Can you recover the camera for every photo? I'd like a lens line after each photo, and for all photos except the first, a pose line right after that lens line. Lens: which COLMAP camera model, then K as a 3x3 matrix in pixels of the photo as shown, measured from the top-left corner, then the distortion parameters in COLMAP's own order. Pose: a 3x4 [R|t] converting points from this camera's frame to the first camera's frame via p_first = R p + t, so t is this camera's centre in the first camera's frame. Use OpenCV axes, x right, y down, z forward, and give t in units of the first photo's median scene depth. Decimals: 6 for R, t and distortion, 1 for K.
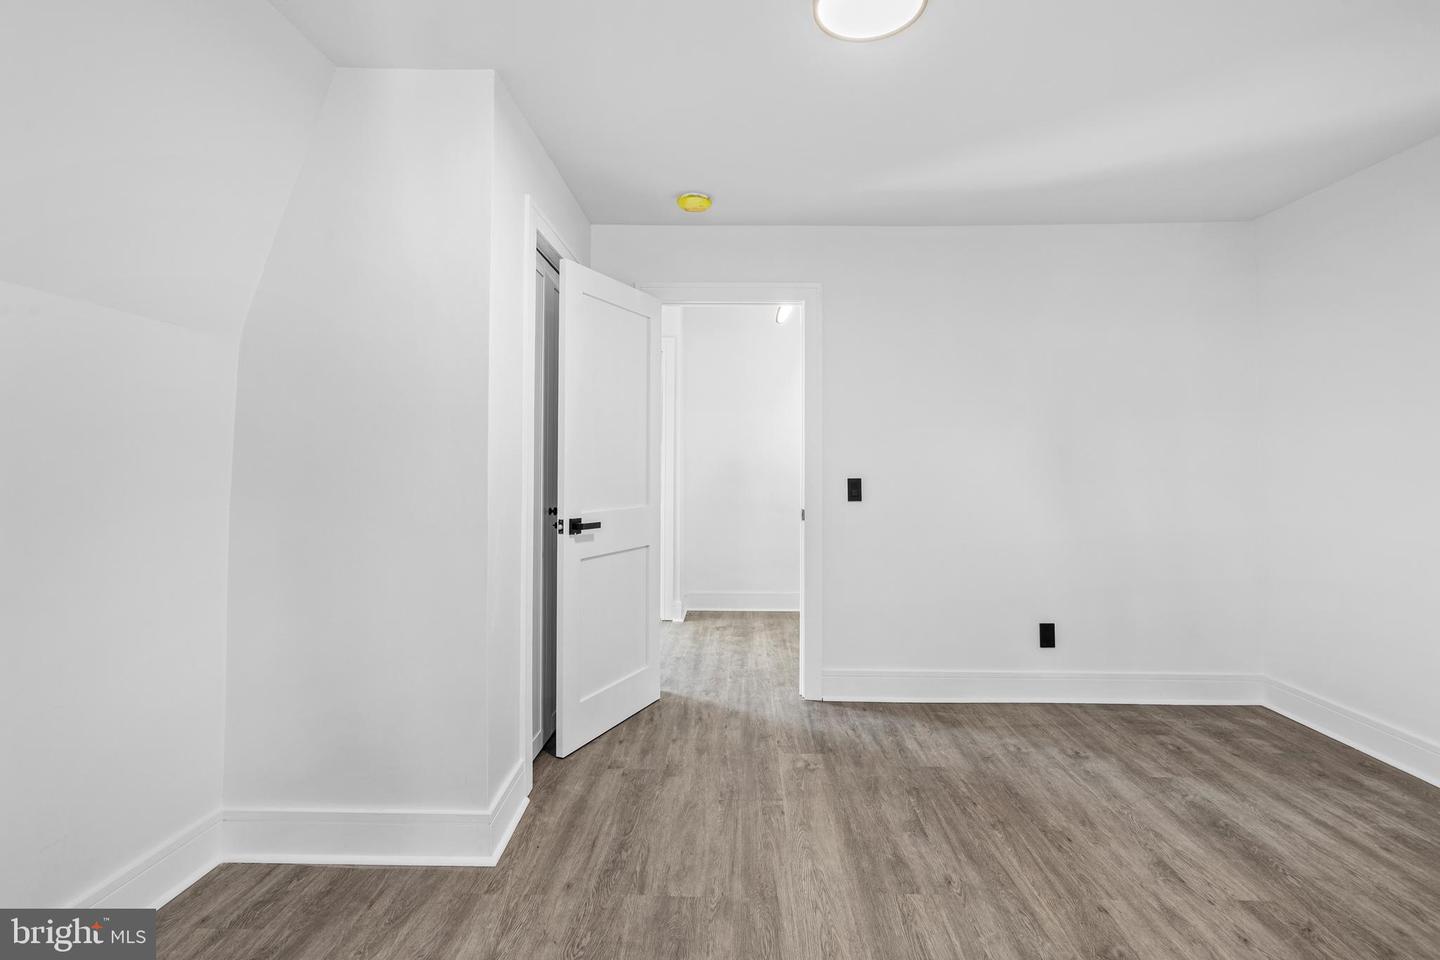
lens RADIAL K [[665.0, 0, 720.6], [0, 665.0, 473.6], [0, 0, 1]] dist [-0.000220, 0.000817]
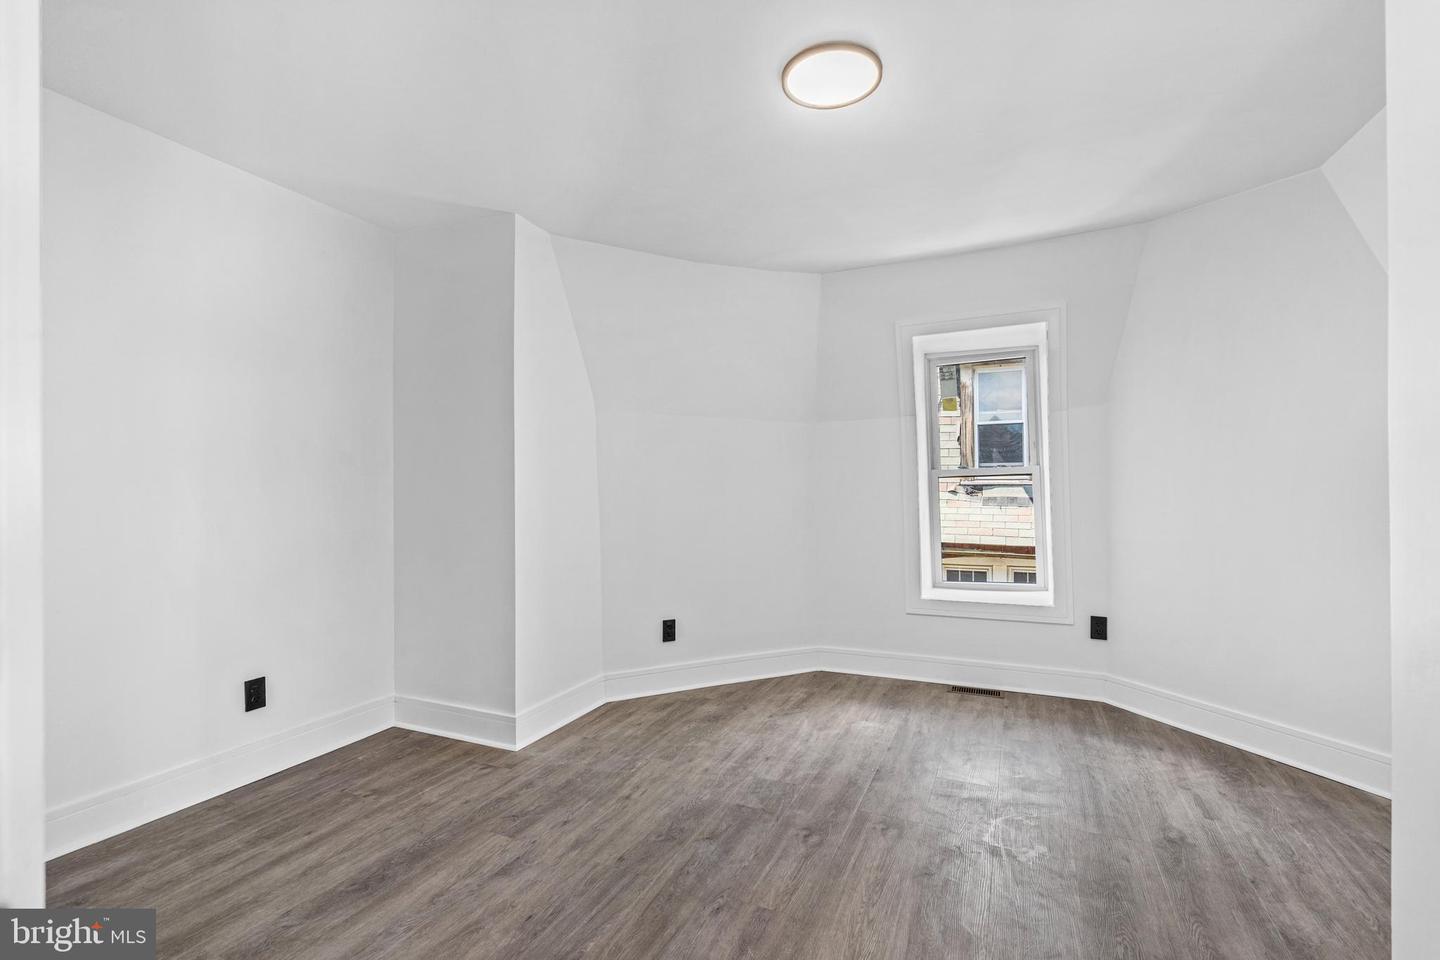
lens RADIAL K [[665.0, 0, 718.3], [0, 665.0, 479.1], [0, 0, 1]] dist [-0.000220, 0.000817]
pose [[-0.923685, 0.001261, 0.383151, -0.023438], [0.006056, 0.999918, 0.011308, -0.015889], [-0.383105, 0.012765, -0.923616, 1.761648]]
